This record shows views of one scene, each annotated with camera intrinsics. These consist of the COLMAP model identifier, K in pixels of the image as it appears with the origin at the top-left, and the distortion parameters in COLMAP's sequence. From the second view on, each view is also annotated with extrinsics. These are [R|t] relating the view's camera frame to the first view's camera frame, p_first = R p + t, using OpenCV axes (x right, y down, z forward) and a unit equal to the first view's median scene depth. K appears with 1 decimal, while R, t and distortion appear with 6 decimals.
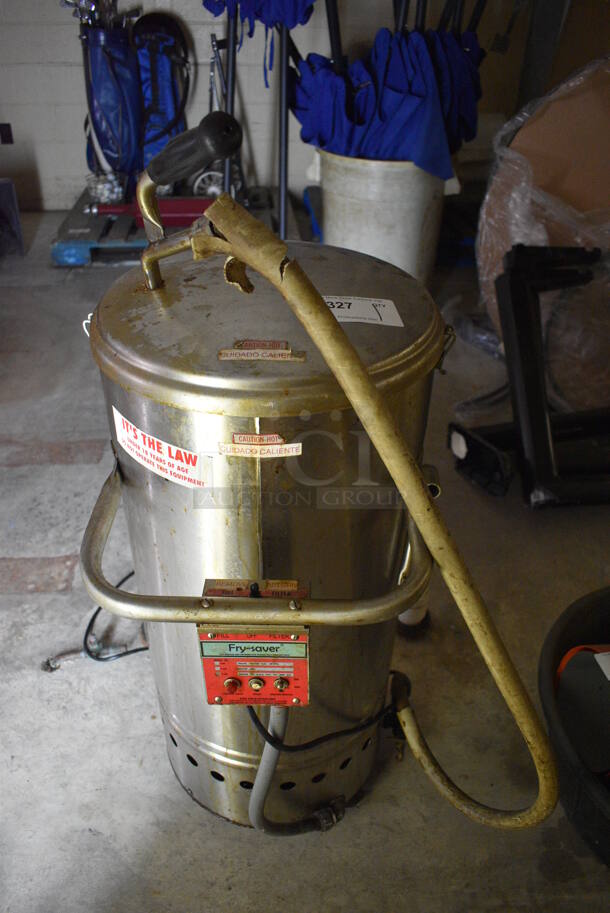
lens RADIAL K [[701.9, 0, 305.0], [0, 701.9, 456.5], [0, 0, 1]] dist [-0.101443, 0.015555]
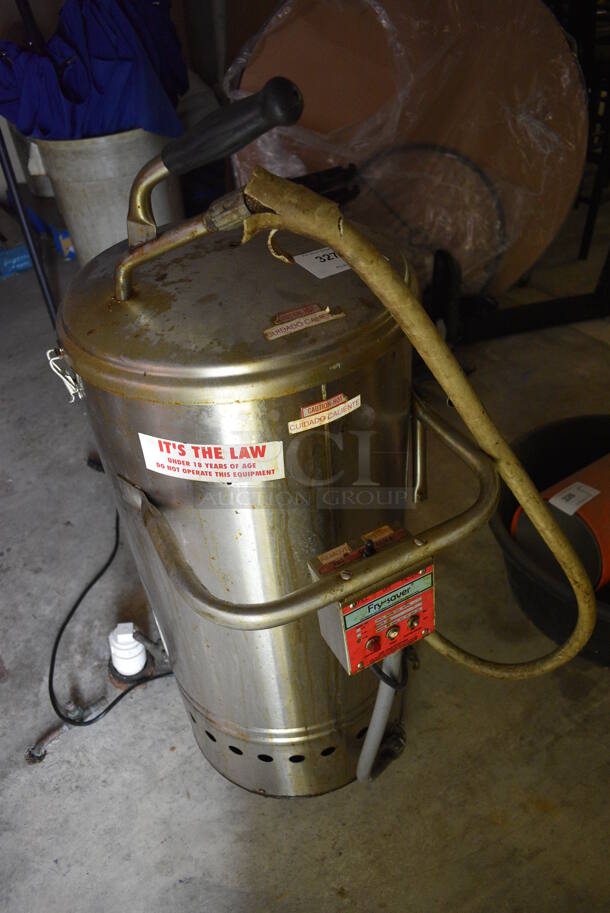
lens RADIAL K [[701.9, 0, 305.0], [0, 701.9, 456.5], [0, 0, 1]] dist [-0.101443, 0.015555]
pose [[0.875139, -0.367110, 0.315216, -0.238018], [0.350957, 0.930050, 0.108796, -0.041393], [-0.333107, 0.015415, 0.942763, 0.040451]]
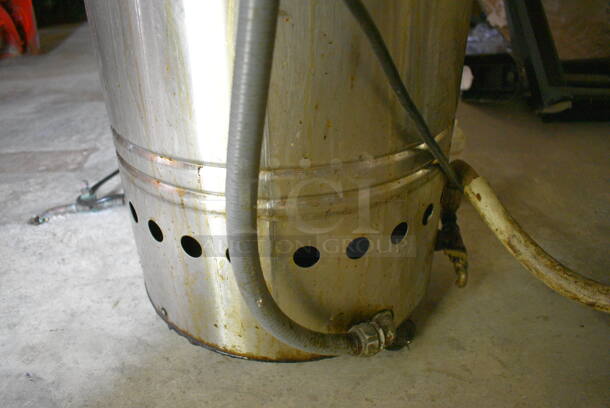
lens RADIAL K [[469.0, 0, 305.0], [0, 469.0, 204.0], [0, 0, 1]] dist [-0.101443, 0.015555]
pose [[0.999551, -0.010356, -0.028124, -0.012969], [0.007745, 0.995783, -0.091416, 0.409029], [0.028952, 0.091157, 0.995416, 0.513621]]
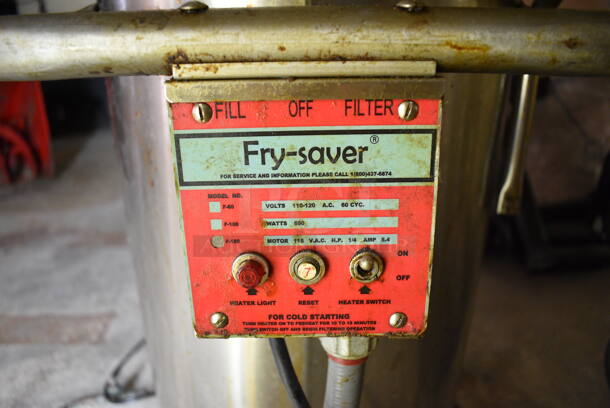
lens RADIAL K [[460.5, 0, 305.0], [0, 460.5, 204.0], [0, 0, 1]] dist [-0.095147, 0.005913]
pose [[0.999882, -0.014088, -0.006122, -0.040169], [0.012302, 0.973096, -0.230070, 0.204224], [0.009199, 0.229968, 0.973155, 0.414415]]
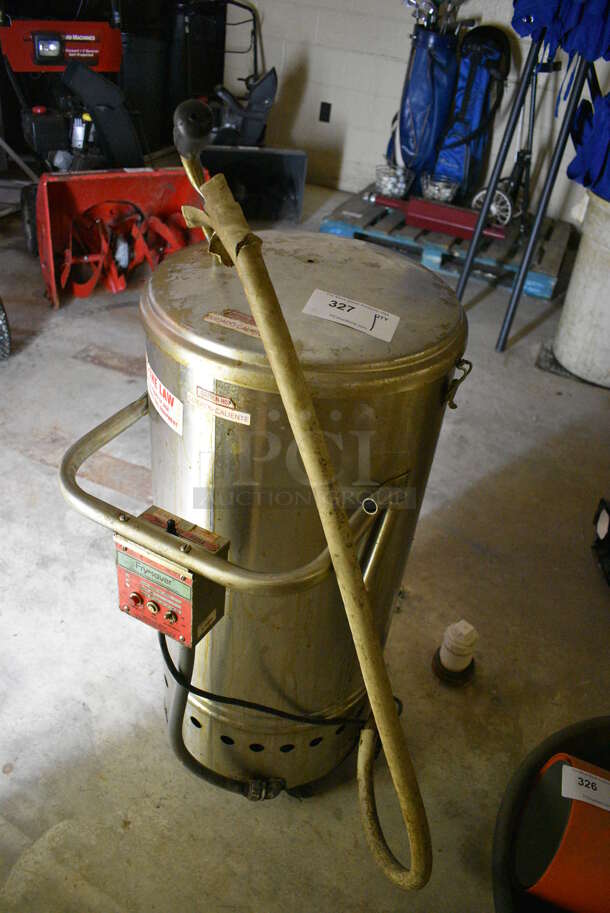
lens RADIAL K [[701.9, 0, 305.0], [0, 701.9, 456.5], [0, 0, 1]] dist [-0.101443, 0.015555]
pose [[0.880688, 0.332512, -0.337379, 0.255420], [-0.335997, 0.940541, 0.049894, -0.022707], [0.333909, 0.069417, 0.940046, 0.006376]]
